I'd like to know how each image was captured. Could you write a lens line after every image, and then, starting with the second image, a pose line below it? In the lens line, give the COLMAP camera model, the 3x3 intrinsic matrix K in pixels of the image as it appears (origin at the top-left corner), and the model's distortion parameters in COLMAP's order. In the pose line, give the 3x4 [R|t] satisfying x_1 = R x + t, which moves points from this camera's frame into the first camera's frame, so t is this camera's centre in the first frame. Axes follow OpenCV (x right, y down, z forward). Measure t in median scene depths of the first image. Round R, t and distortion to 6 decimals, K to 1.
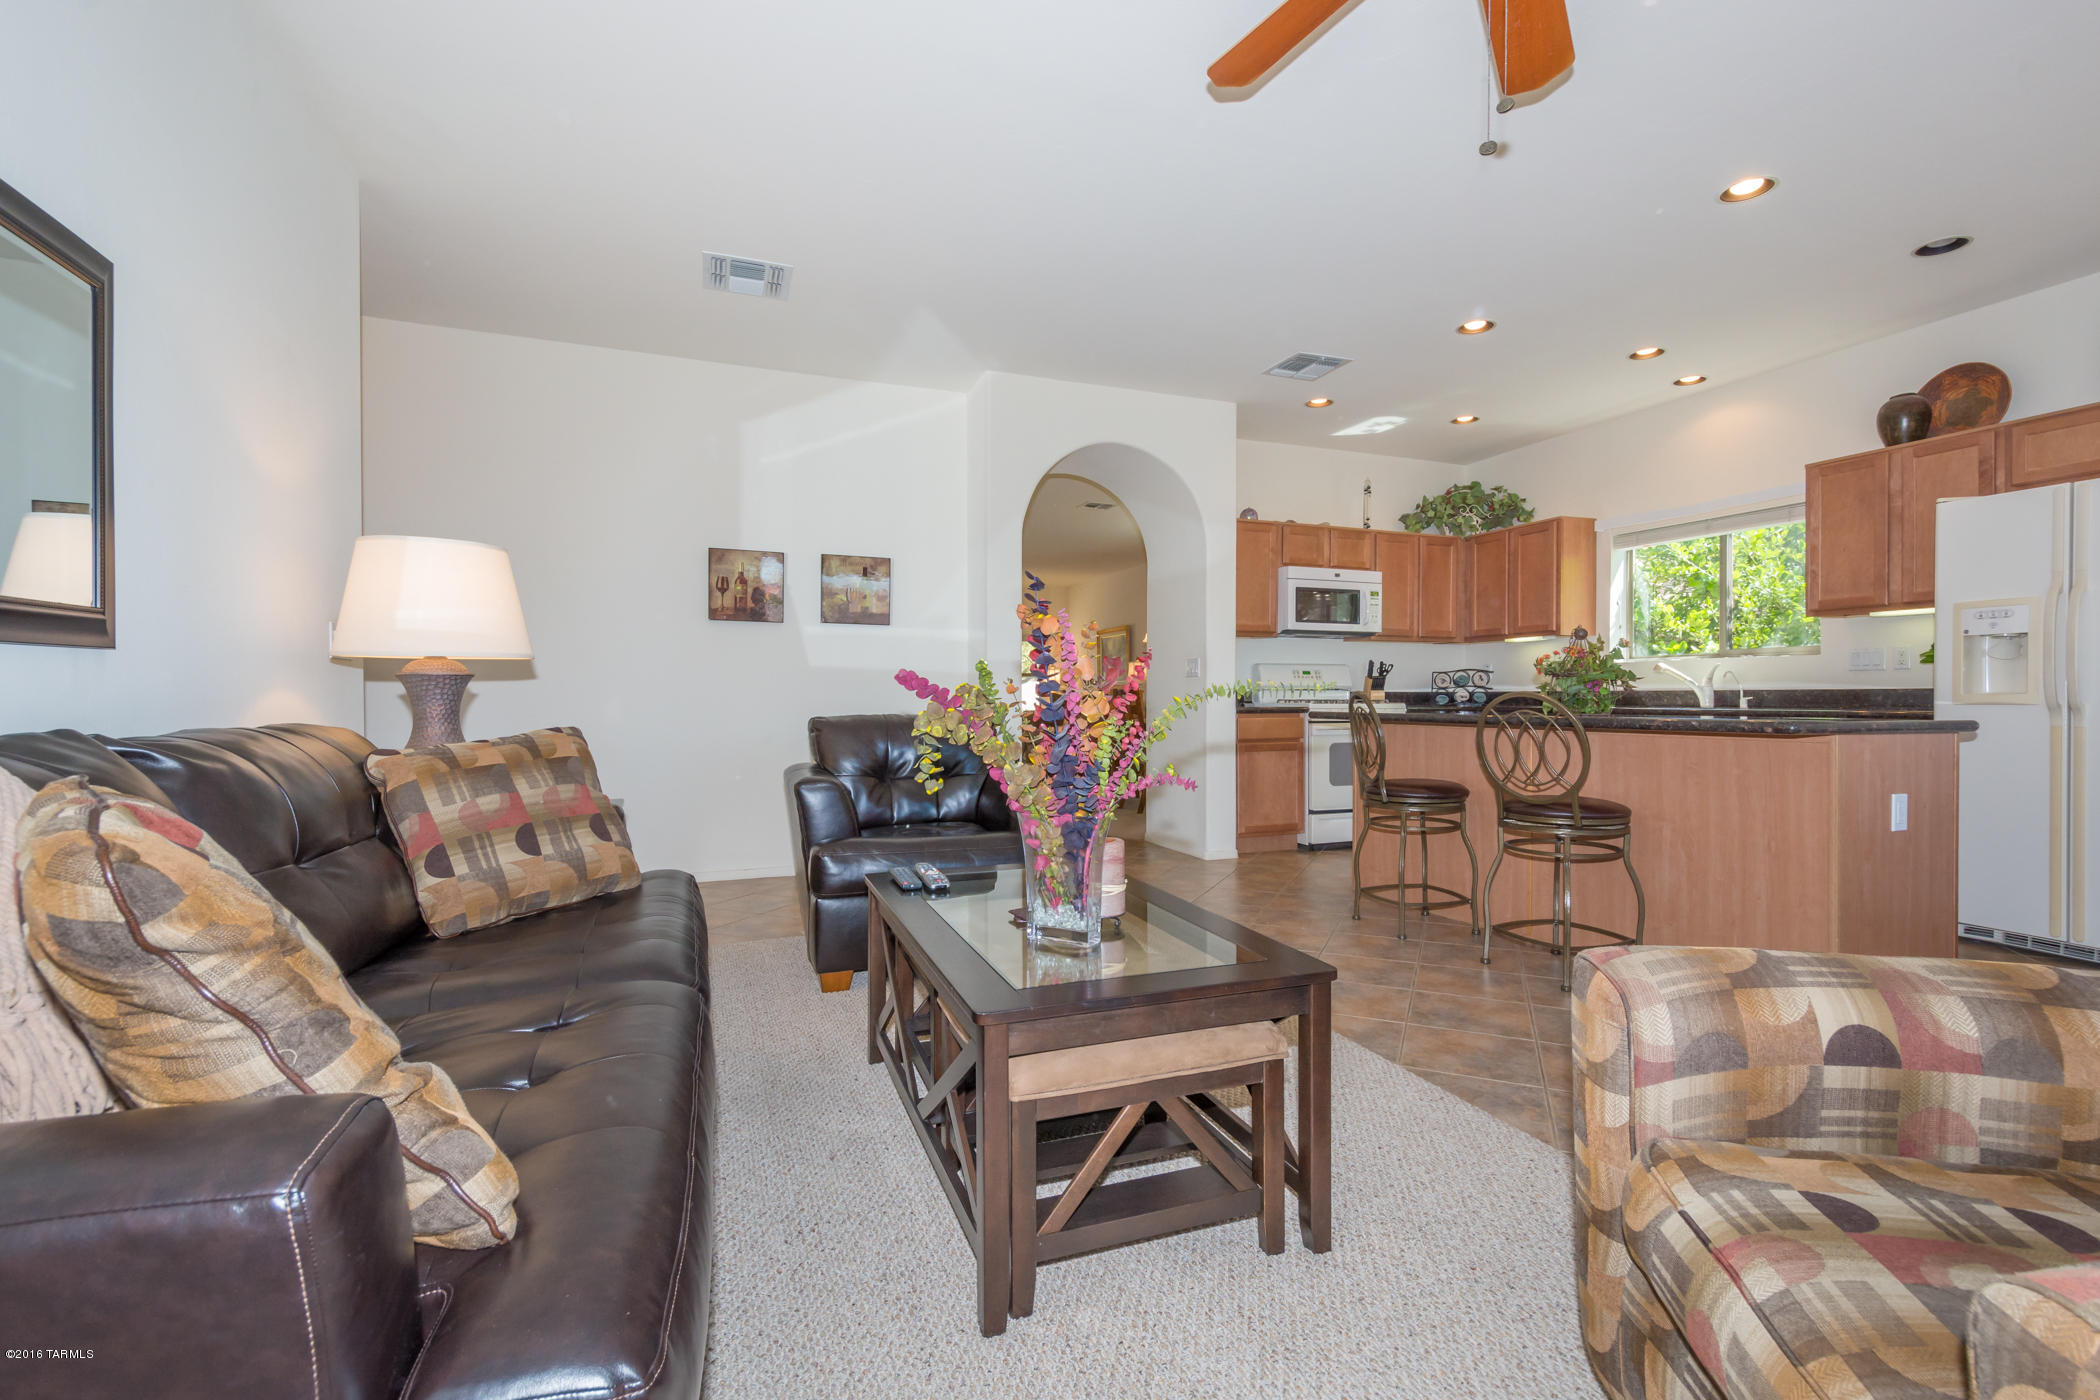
lens RADIAL K [[909.5, 0, 1035.3], [0, 909.5, 704.2], [0, 0, 1]] dist [0.000918, -0.007987]
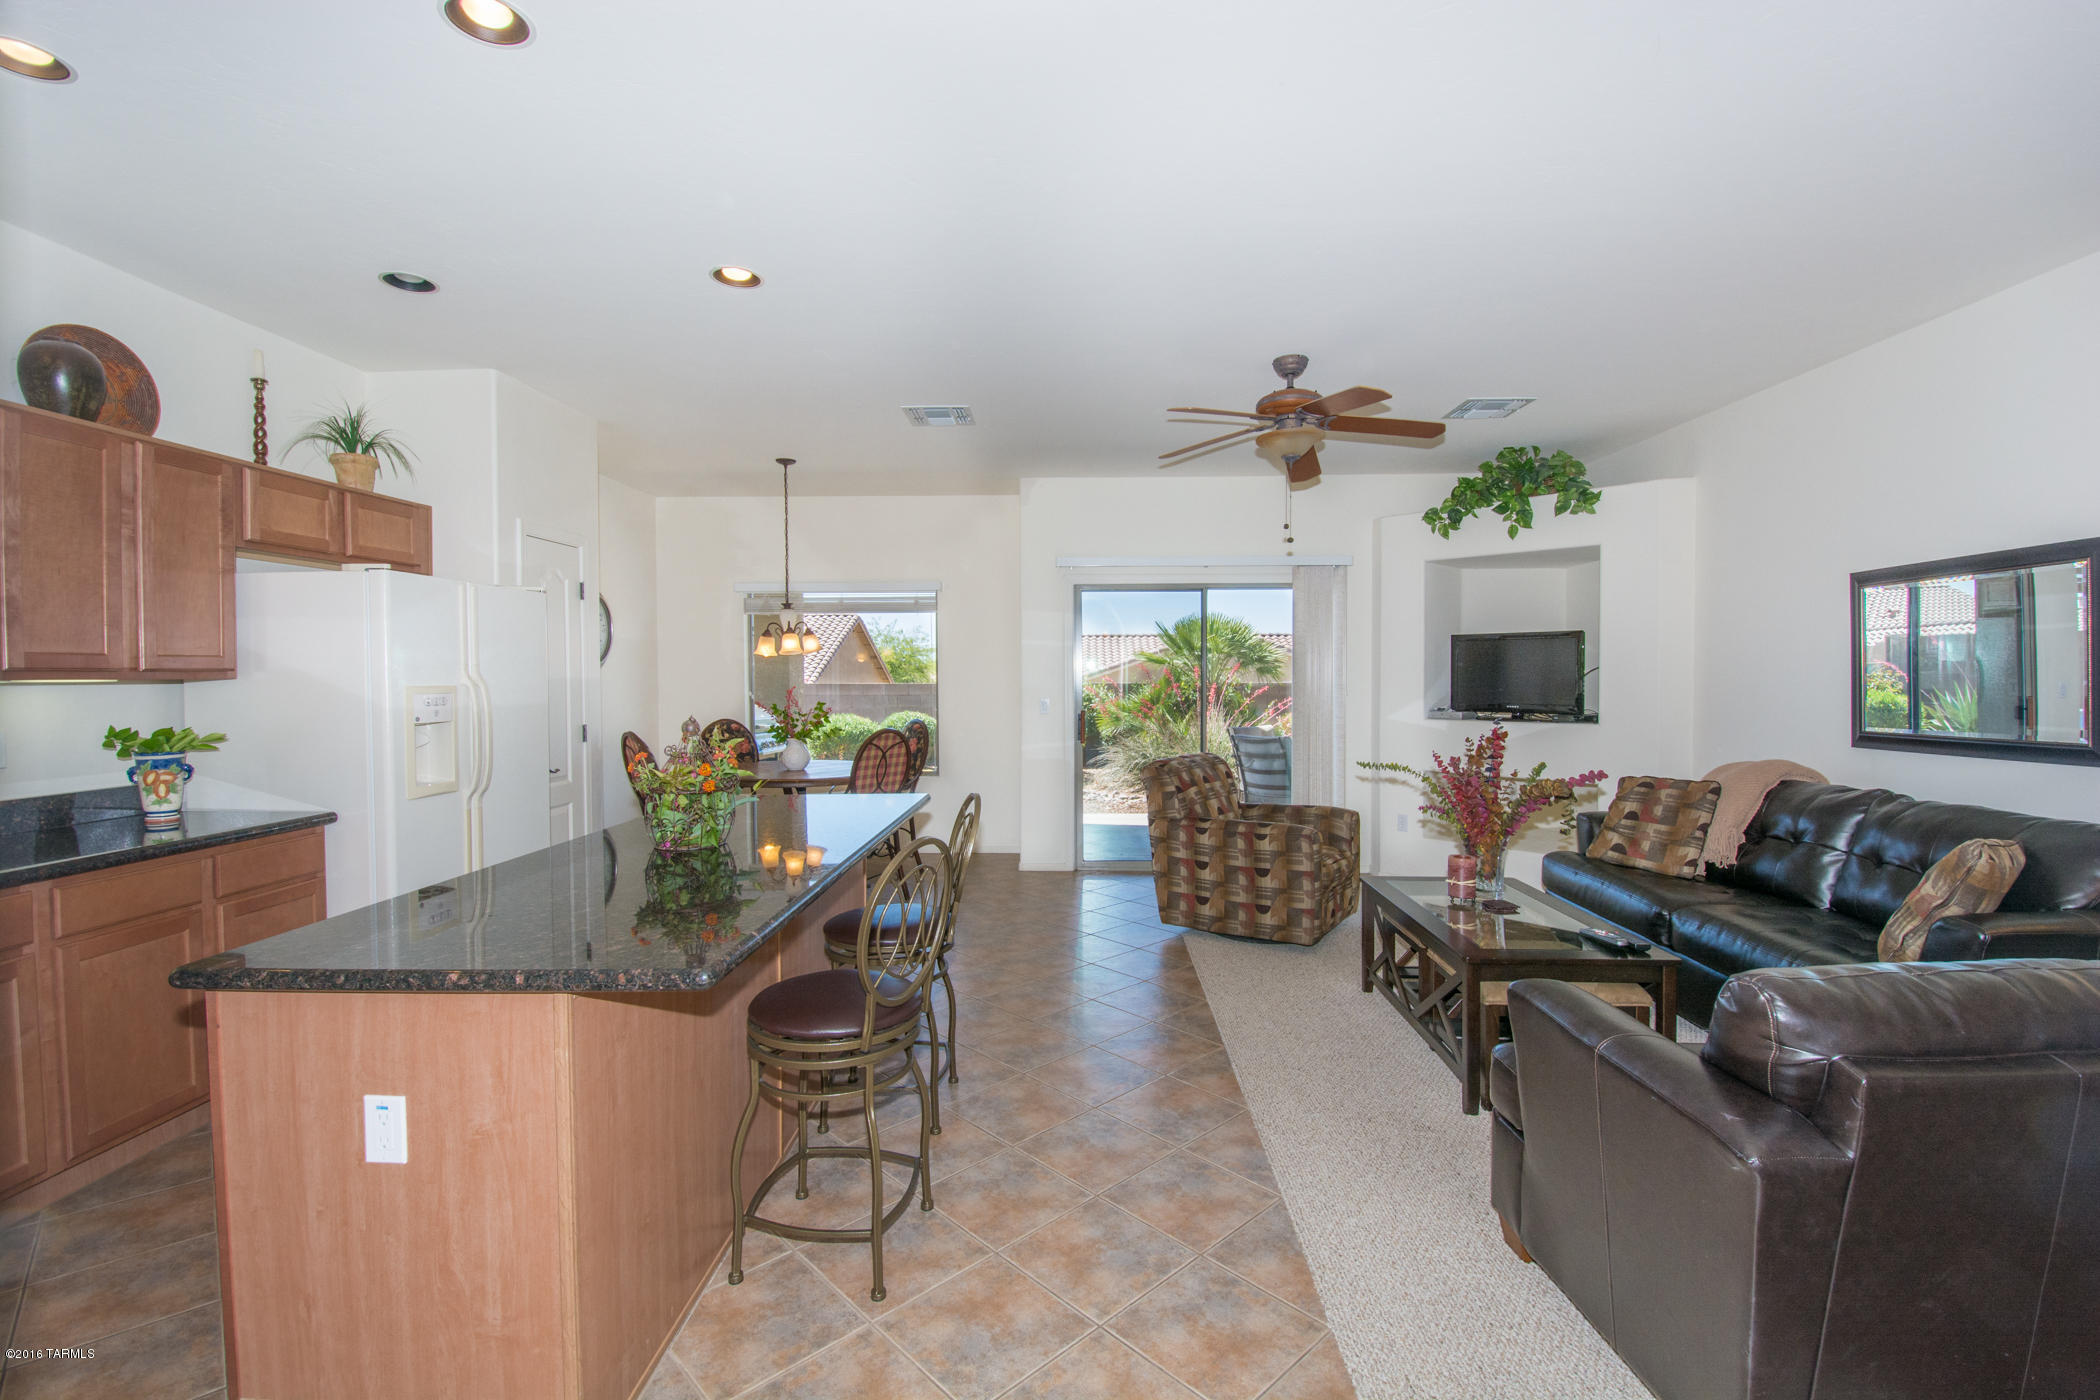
lens RADIAL K [[909.5, 0, 1035.3], [0, 909.5, 704.2], [0, 0, 1]] dist [0.000918, -0.007987]
pose [[-0.924623, -0.008950, 0.380778, 0.069926], [0.006584, 0.999199, 0.039474, -0.092507], [-0.380826, 0.039005, -0.923824, 1.178222]]
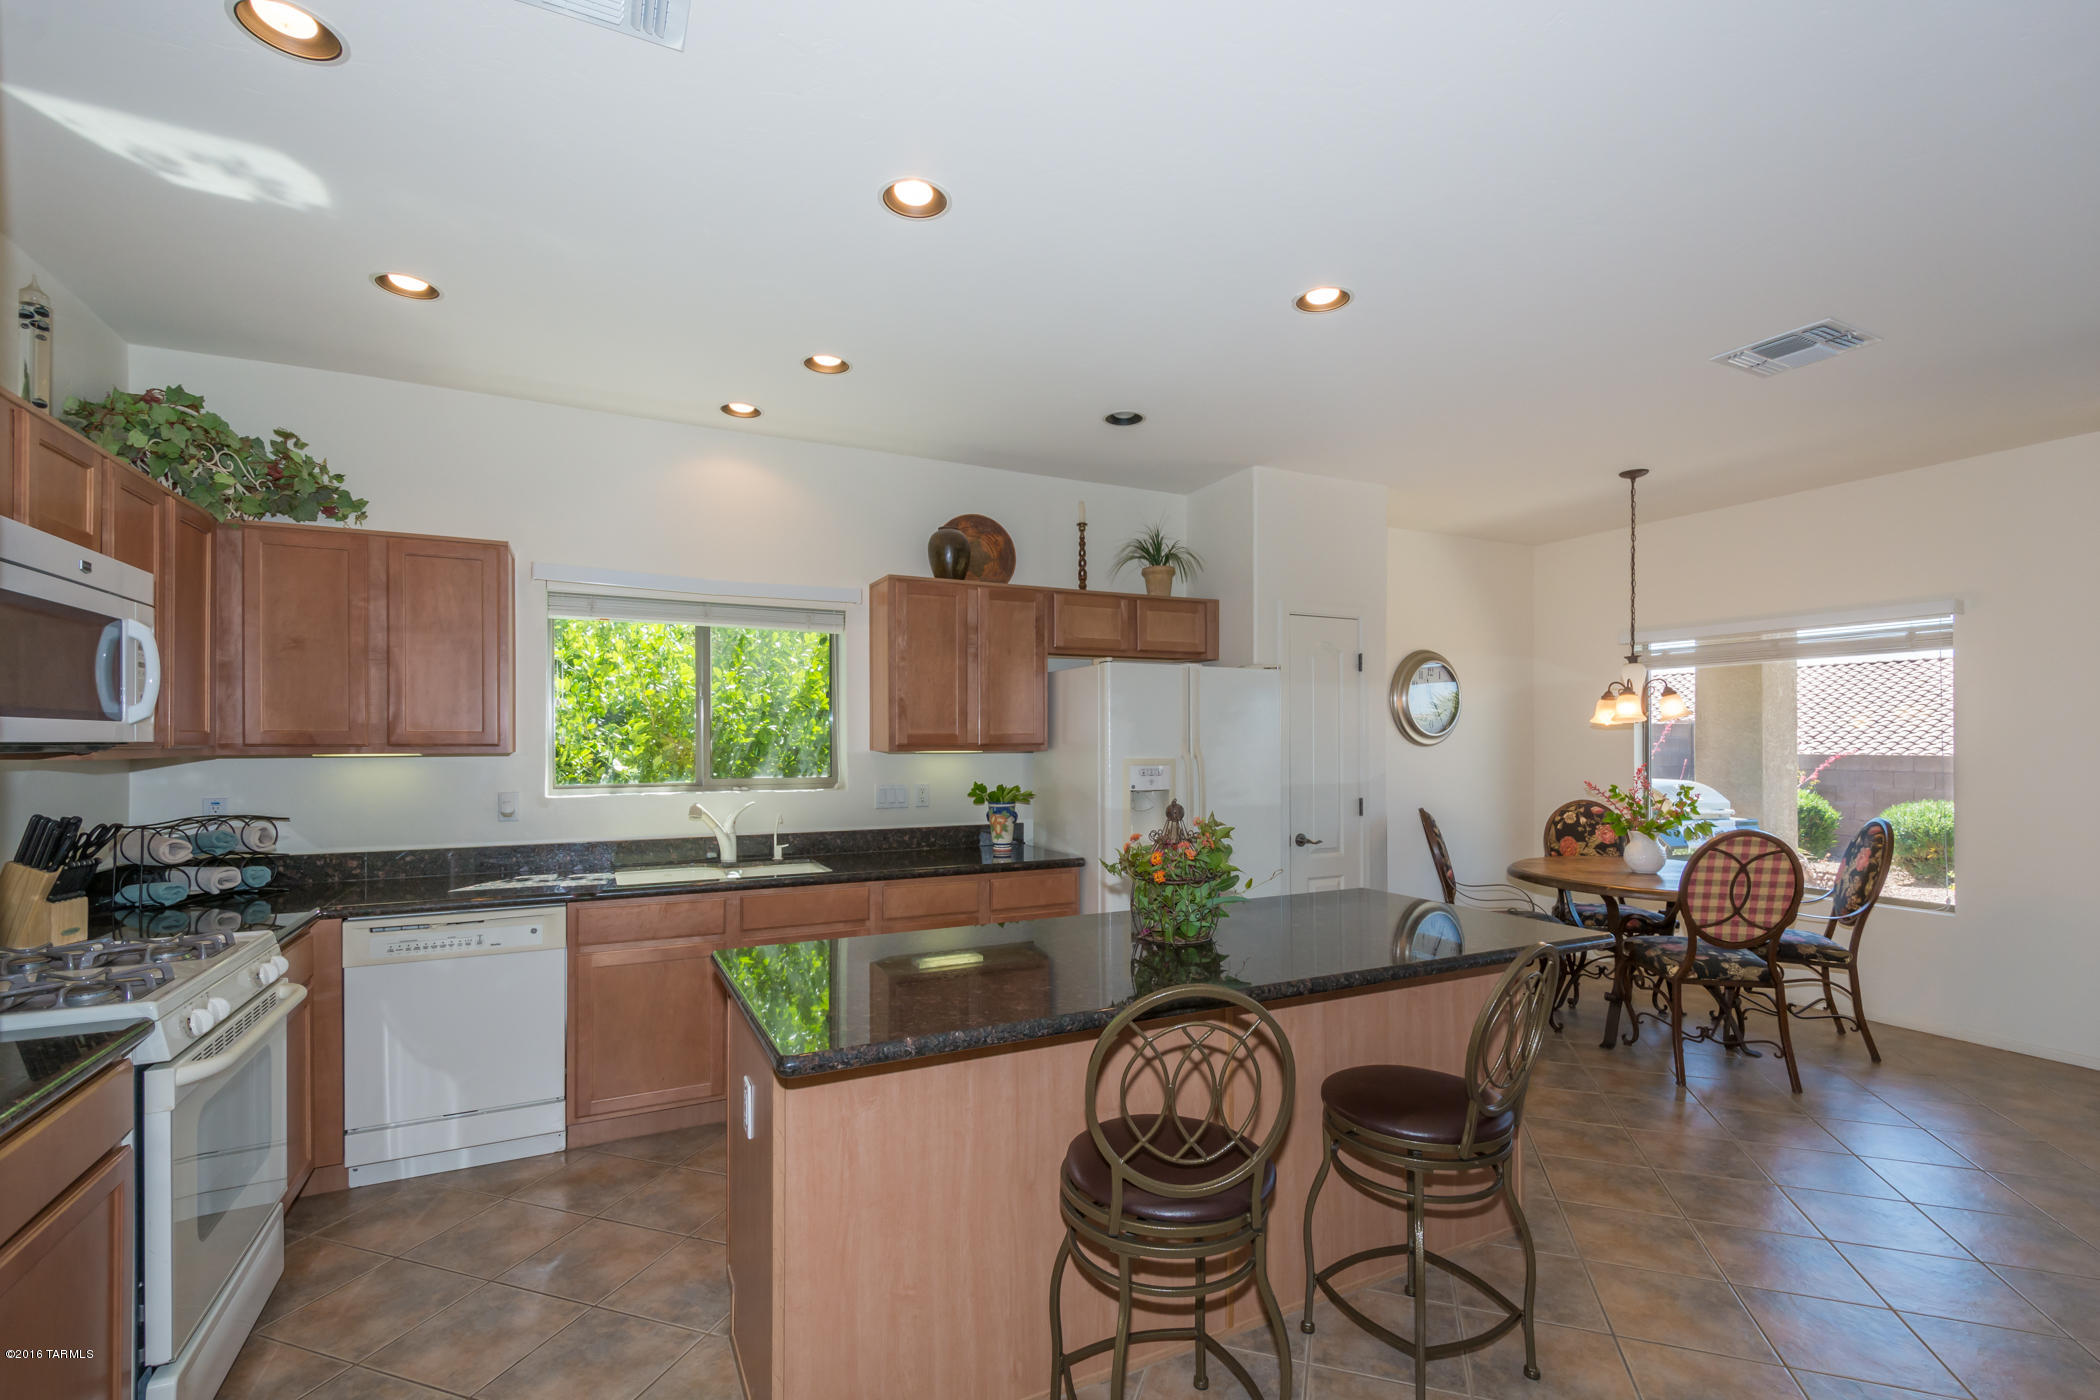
lens RADIAL K [[916.4, 0, 1051.1], [0, 916.4, 741.8], [0, 0, 1]] dist [0.028756, -0.008257]
pose [[-0.125295, -0.001490, 0.992118, -0.033763], [0.007510, 0.999969, 0.002450, -0.099489], [-0.992091, 0.007758, -0.125280, 0.896287]]
